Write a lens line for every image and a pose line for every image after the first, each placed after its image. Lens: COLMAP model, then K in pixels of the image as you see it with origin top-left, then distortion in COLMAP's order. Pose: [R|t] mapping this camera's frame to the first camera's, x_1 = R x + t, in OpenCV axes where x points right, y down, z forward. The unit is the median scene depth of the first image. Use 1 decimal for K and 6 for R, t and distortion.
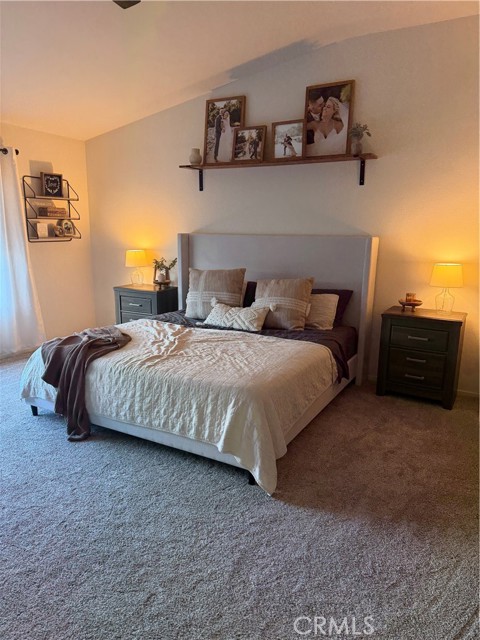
lens RADIAL K [[450.8, 0, 236.2], [0, 450.8, 321.8], [0, 0, 1]] dist [-0.000875, -0.004222]
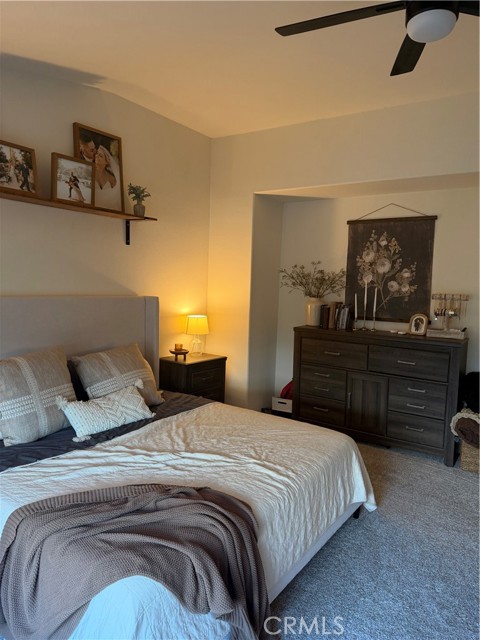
lens RADIAL K [[450.8, 0, 236.6], [0, 450.8, 320.5], [0, 0, 1]] dist [-0.000875, -0.004222]
pose [[0.101995, -0.089241, 0.990774, -0.681135], [0.178230, 0.981492, 0.070057, -0.166866], [-0.978688, 0.169440, 0.116012, 0.678836]]
